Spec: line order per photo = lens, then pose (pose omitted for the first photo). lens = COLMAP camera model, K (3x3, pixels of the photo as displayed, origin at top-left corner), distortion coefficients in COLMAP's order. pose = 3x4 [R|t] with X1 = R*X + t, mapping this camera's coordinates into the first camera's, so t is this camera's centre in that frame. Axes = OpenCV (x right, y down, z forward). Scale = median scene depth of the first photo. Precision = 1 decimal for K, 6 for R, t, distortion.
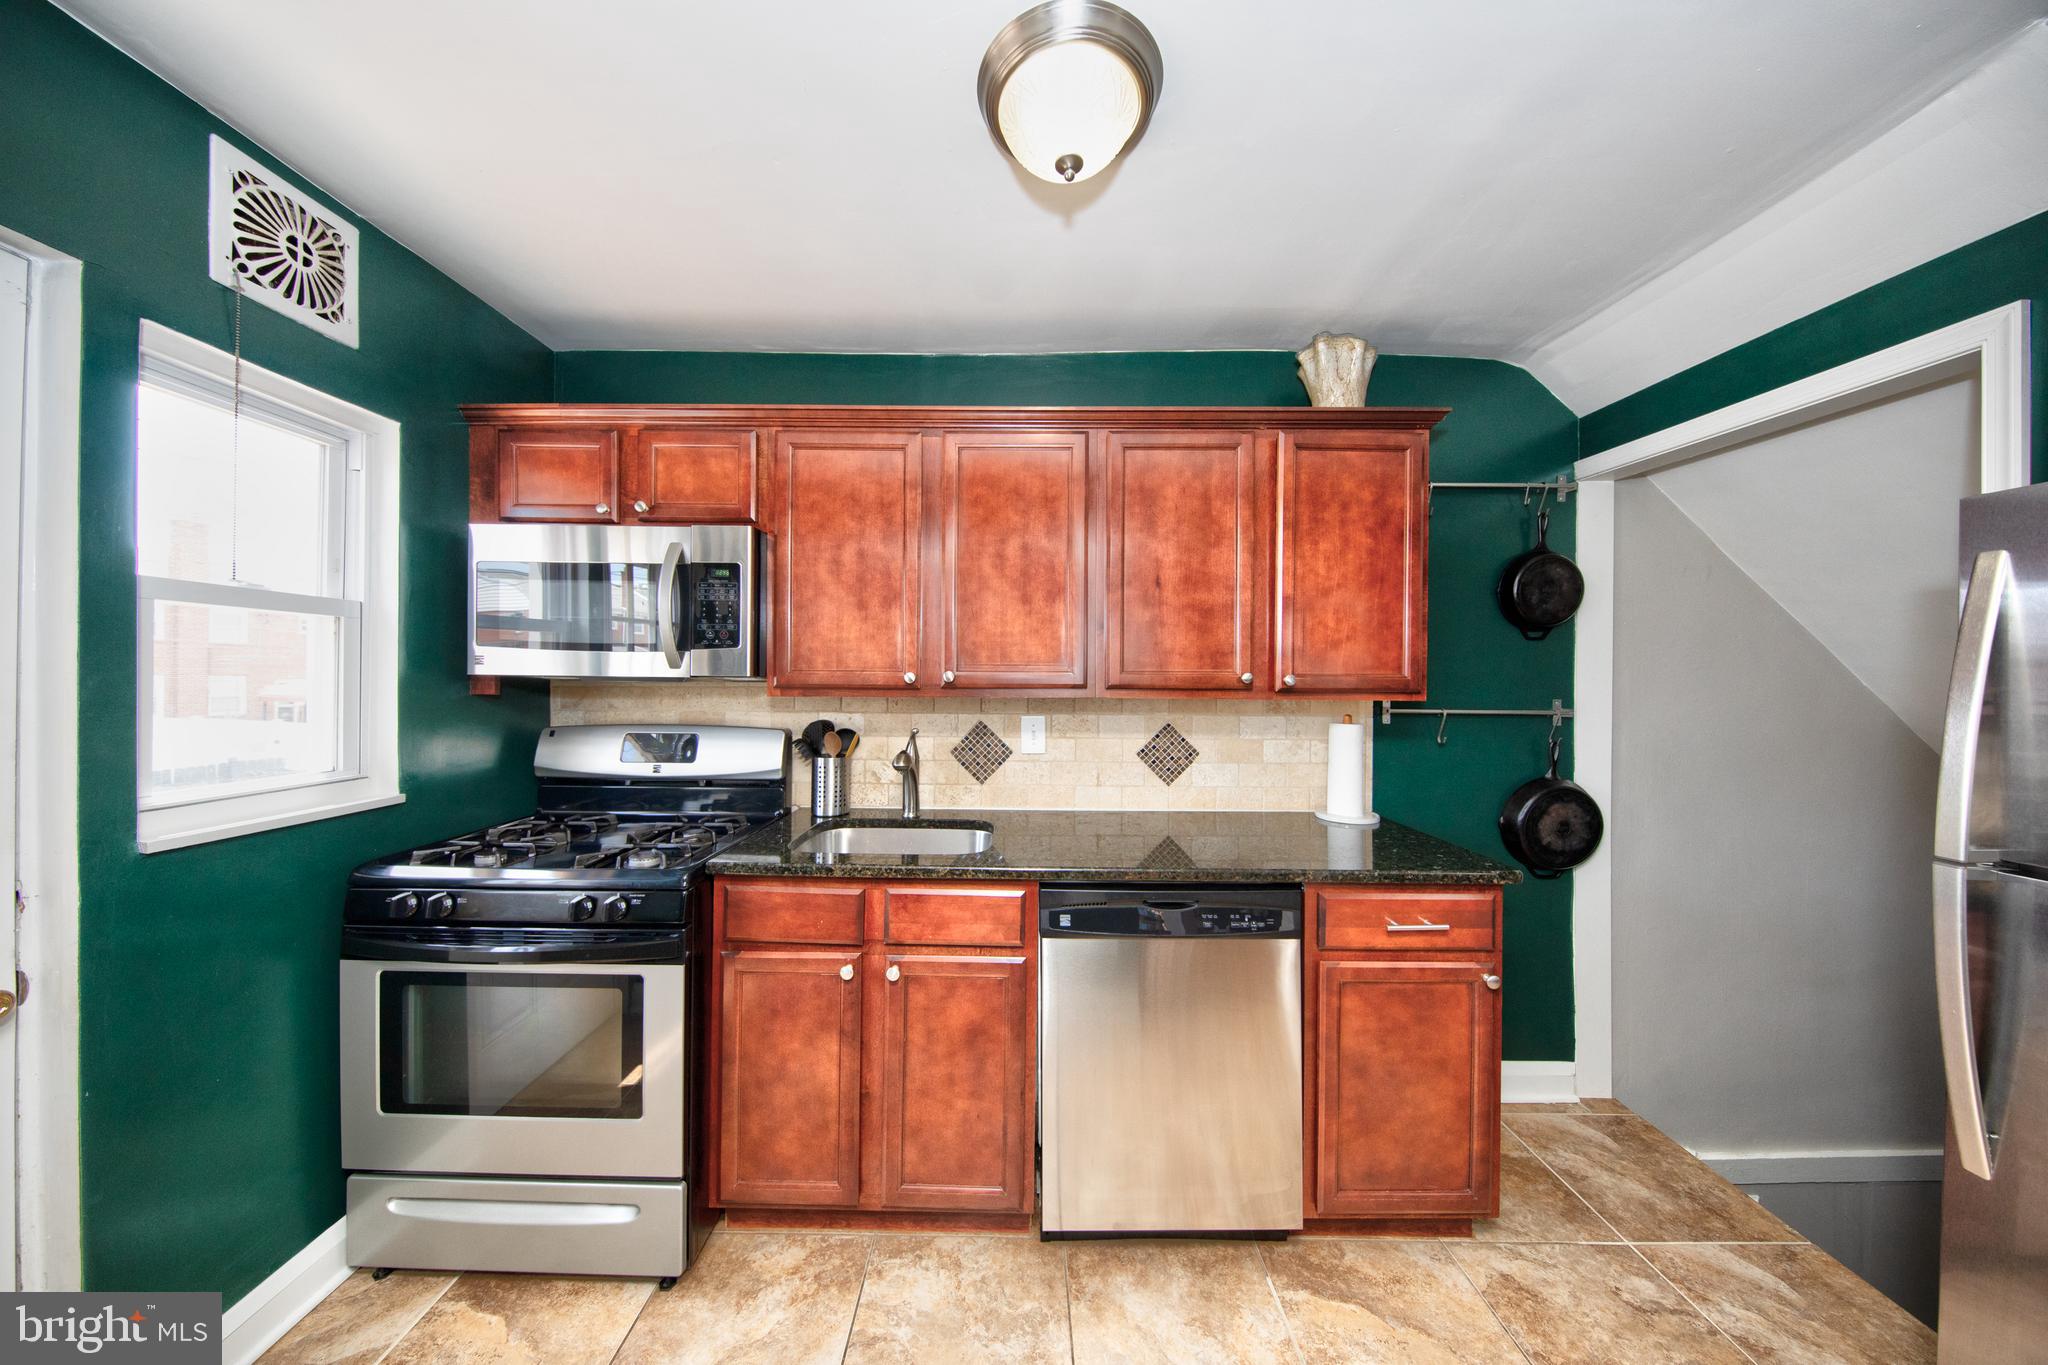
lens RADIAL K [[651.6, 0, 1012.9], [0, 651.6, 673.5], [0, 0, 1]] dist [0.001033, -0.002320]
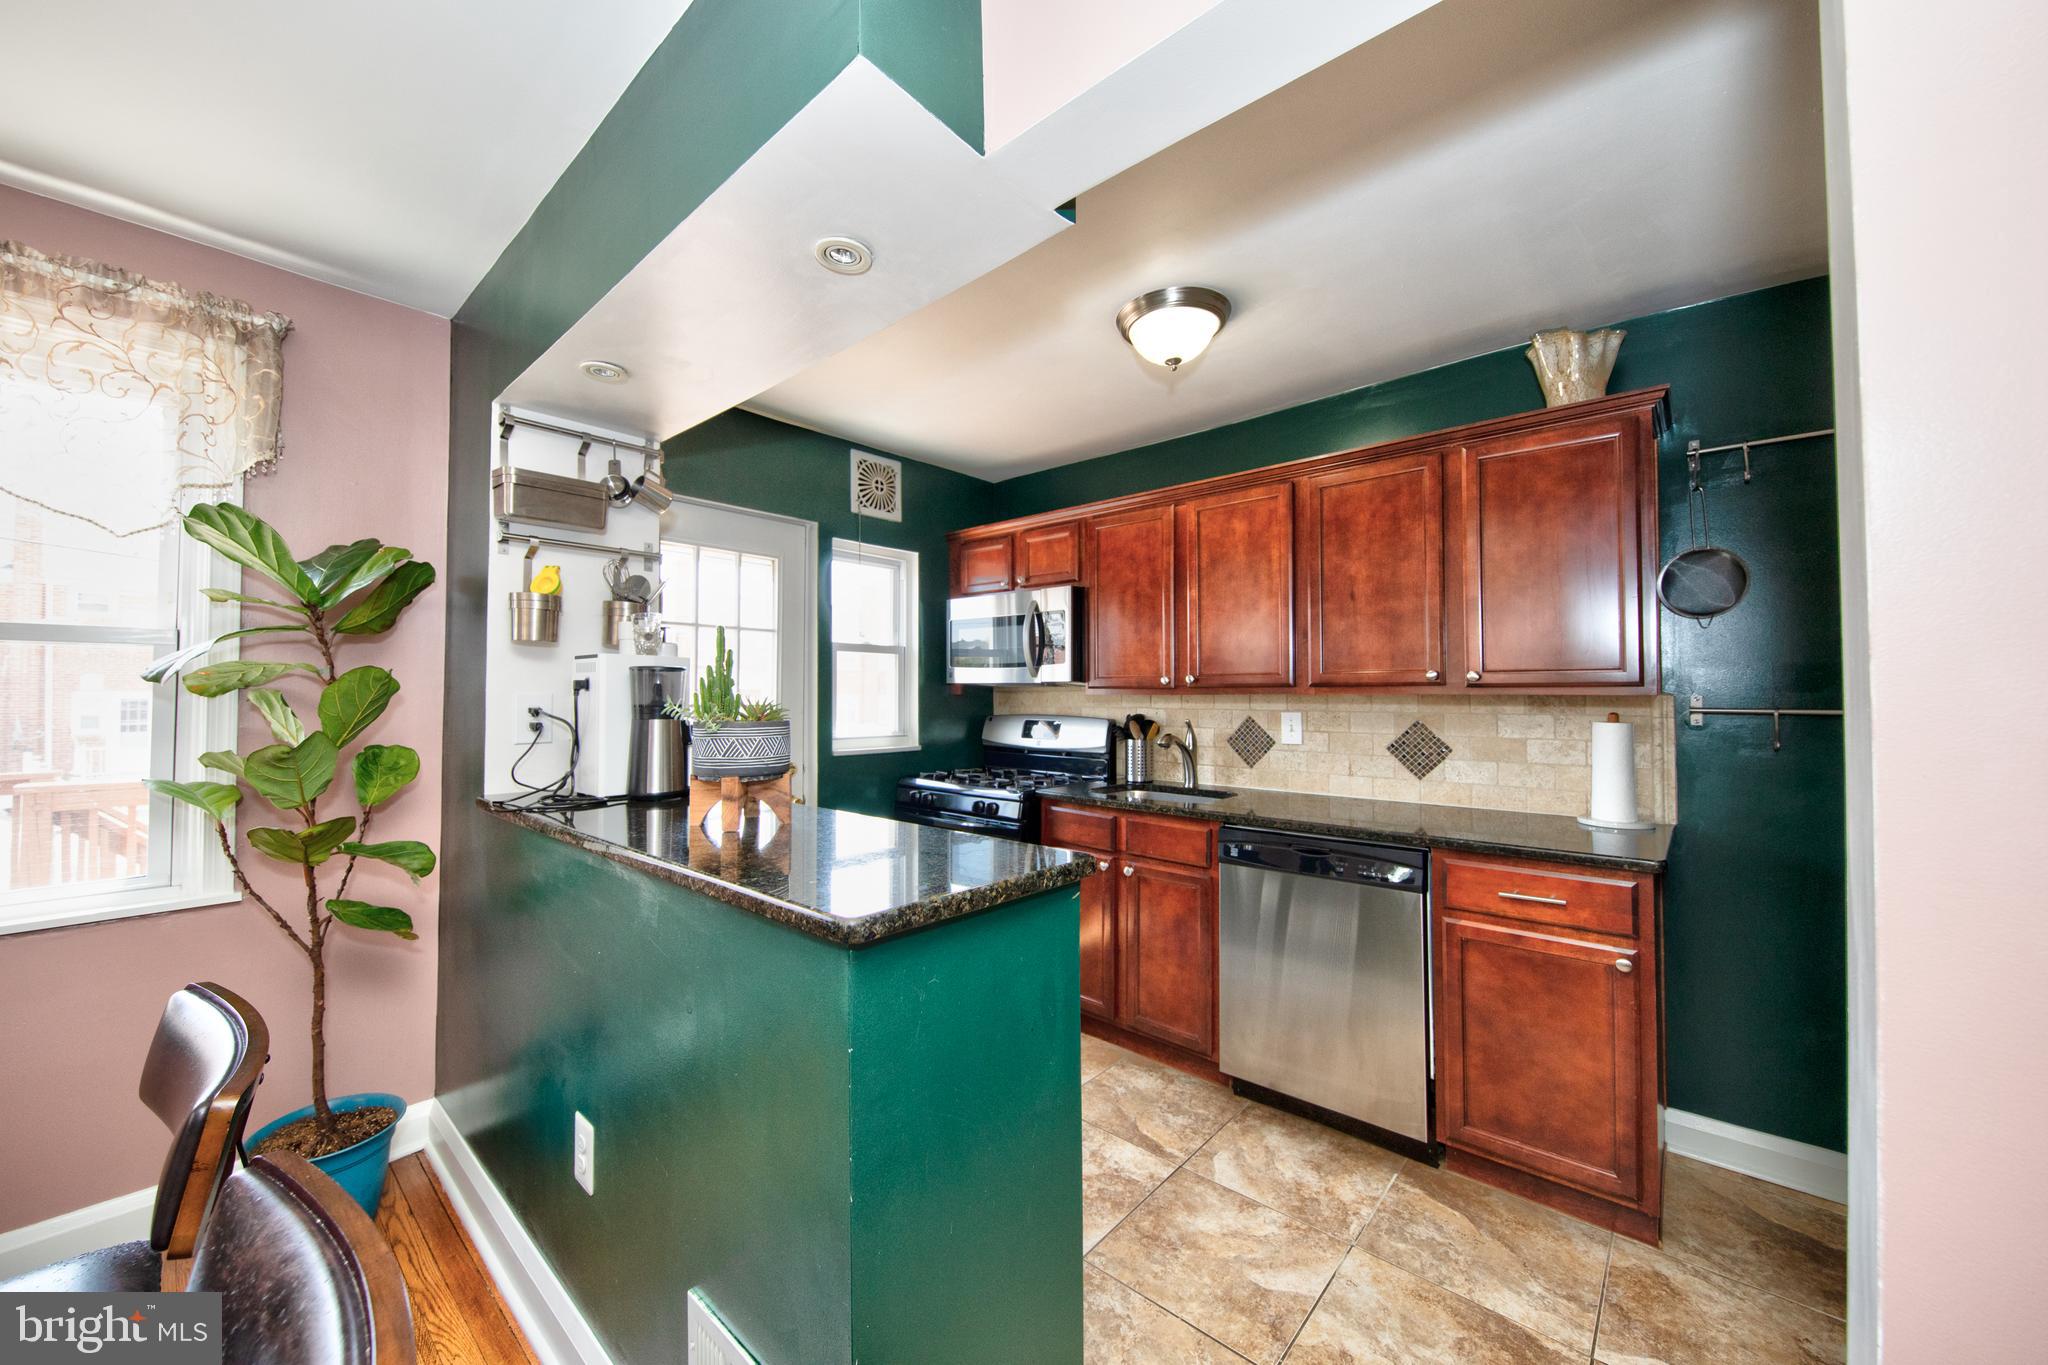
lens RADIAL K [[770.9, 0, 1024.0], [0, 770.9, 682.5], [0, 0, 1]] dist [0.000011, -0.000091]
pose [[0.750020, -0.017248, -0.661190, 0.796113], [0.005543, 0.999789, -0.019793, 0.047778], [0.661392, 0.011180, 0.749957, -0.503015]]
